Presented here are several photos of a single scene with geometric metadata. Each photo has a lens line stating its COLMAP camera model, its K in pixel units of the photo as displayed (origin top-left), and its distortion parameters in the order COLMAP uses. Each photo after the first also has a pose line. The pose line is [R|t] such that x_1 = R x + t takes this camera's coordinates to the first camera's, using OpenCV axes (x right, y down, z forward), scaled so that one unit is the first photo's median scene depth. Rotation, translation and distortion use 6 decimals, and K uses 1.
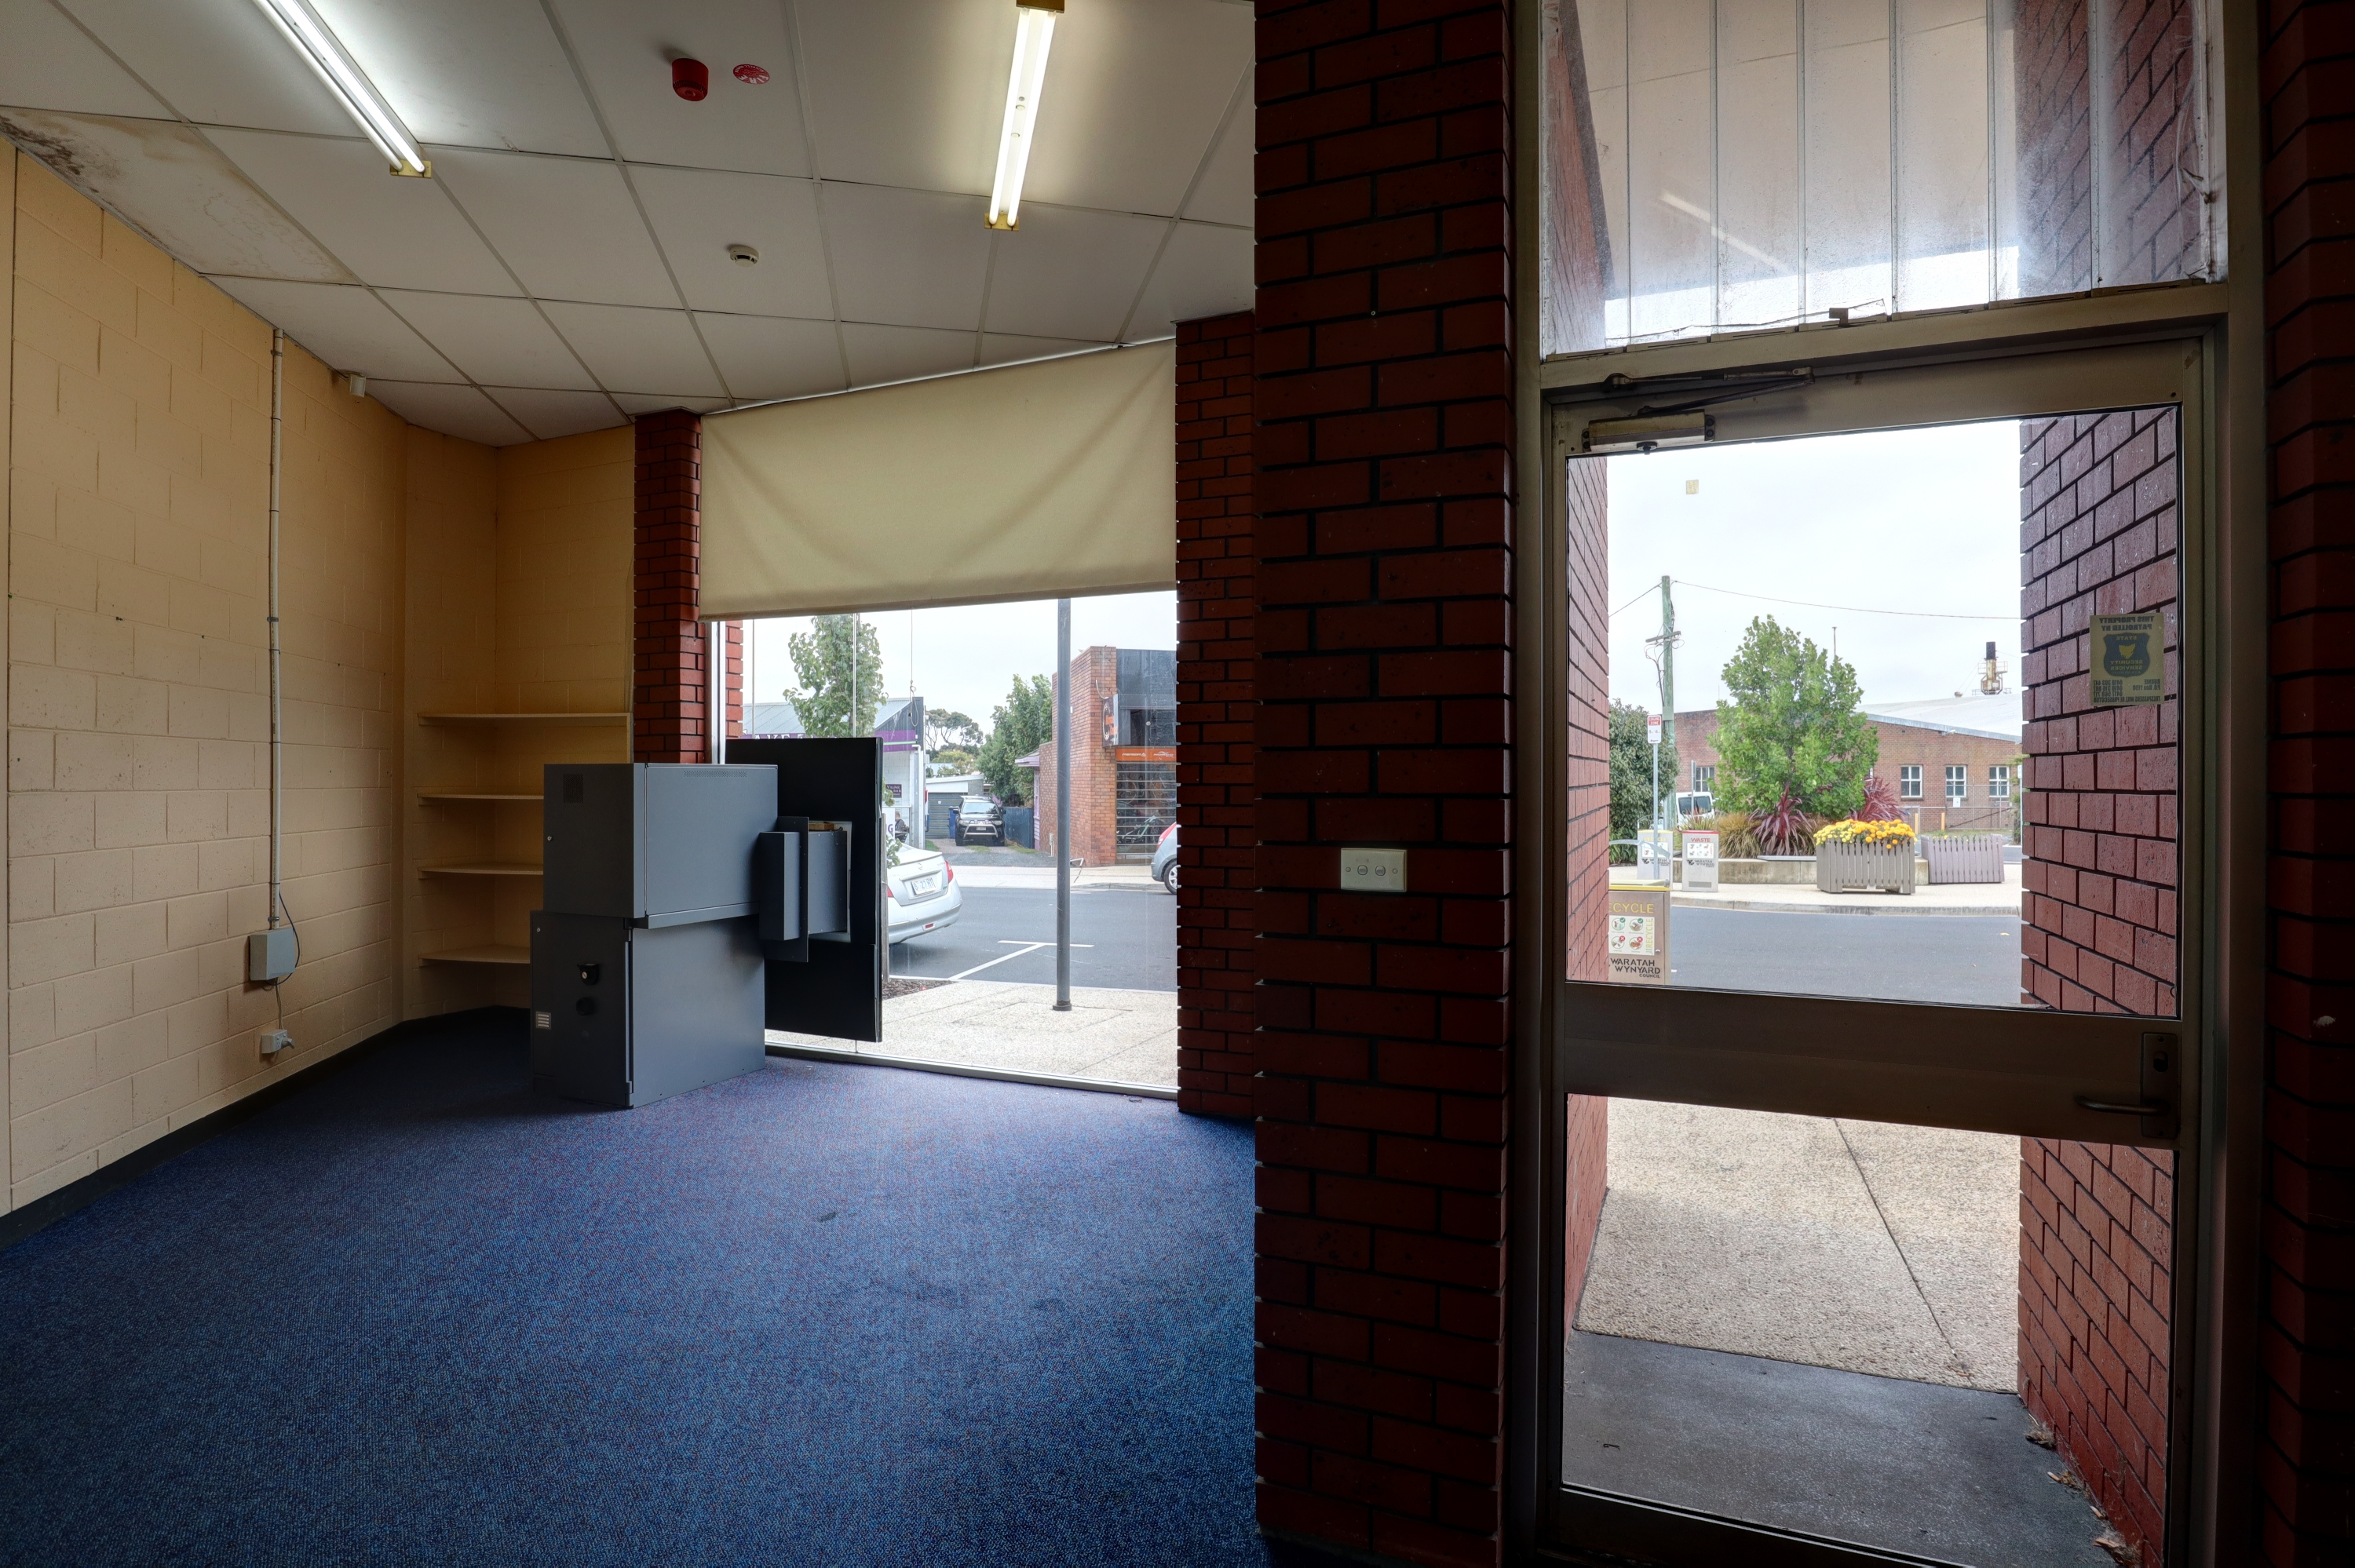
lens RADIAL K [[1182.9, 0, 1177.5], [0, 1182.9, 784.0], [0, 0, 1]] dist [-0.005797, -0.000731]
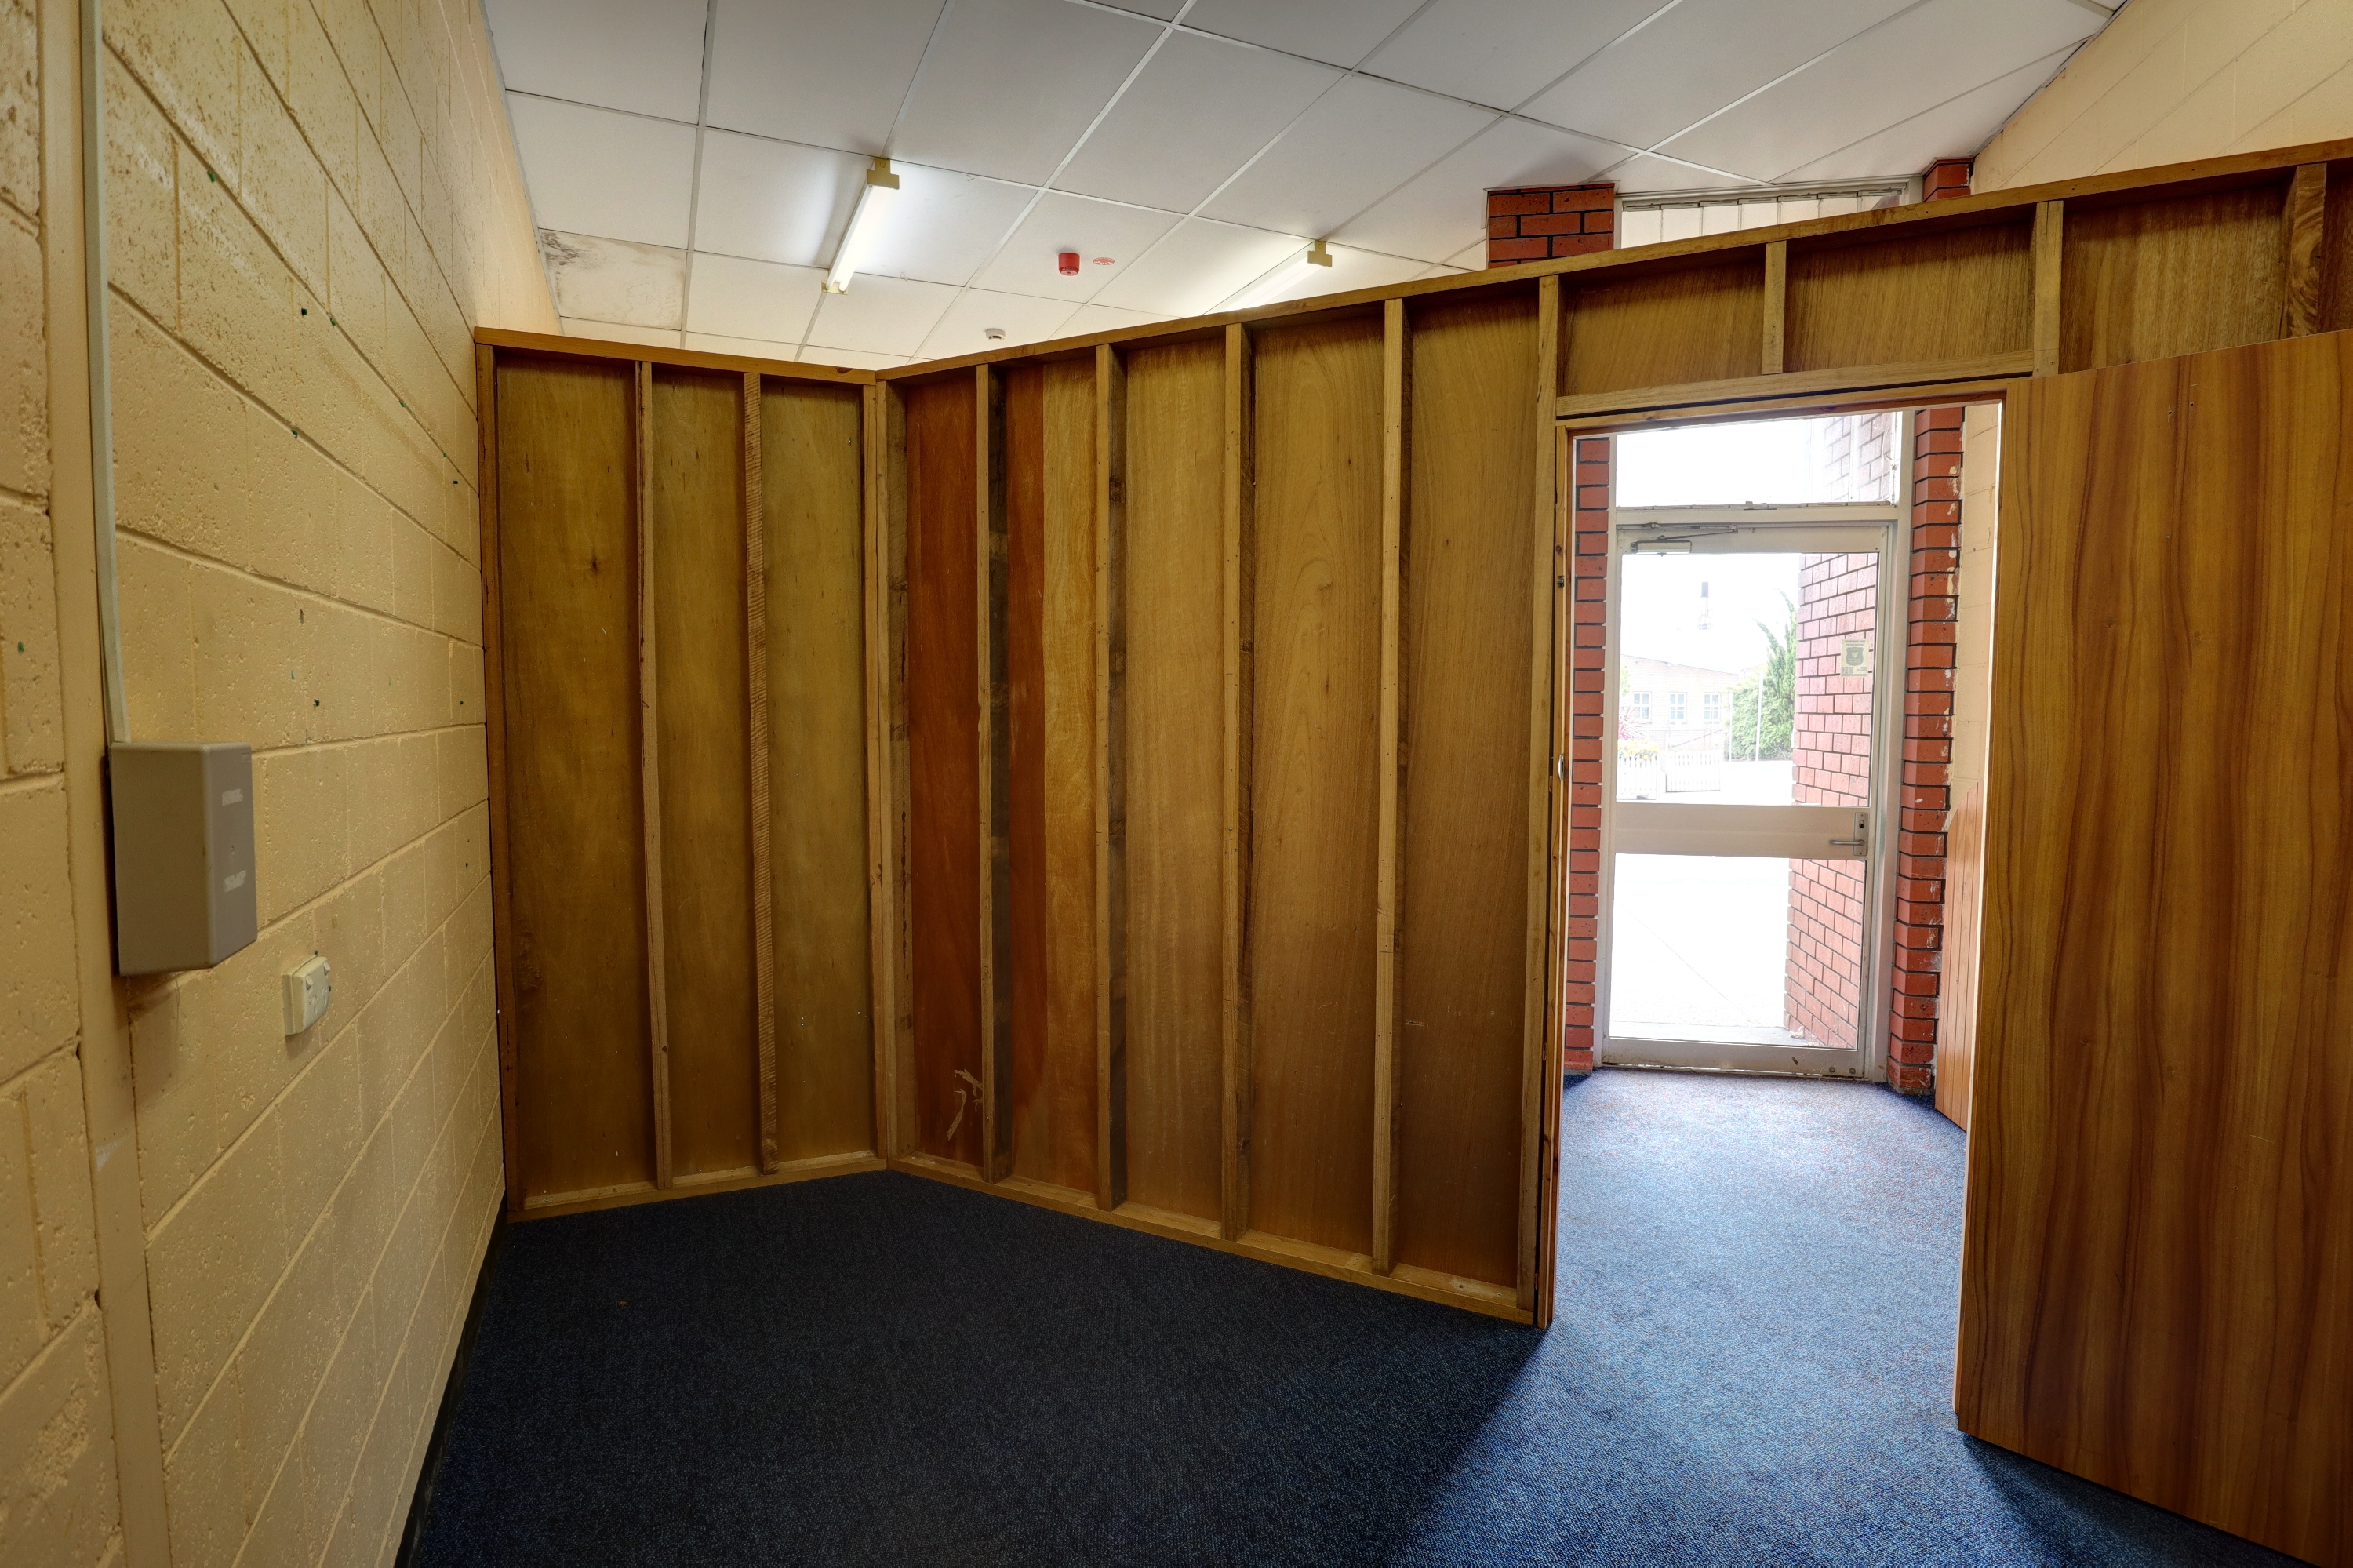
lens RADIAL K [[1199.7, 0, 1176.5], [0, 1199.7, 784.0], [0, 0, 1]] dist [-0.002534, -0.000313]
pose [[0.980914, -0.009574, 0.194205, -0.917451], [-0.002757, 0.998002, 0.063129, -0.000376], [-0.194421, -0.062459, 0.978928, -1.015769]]
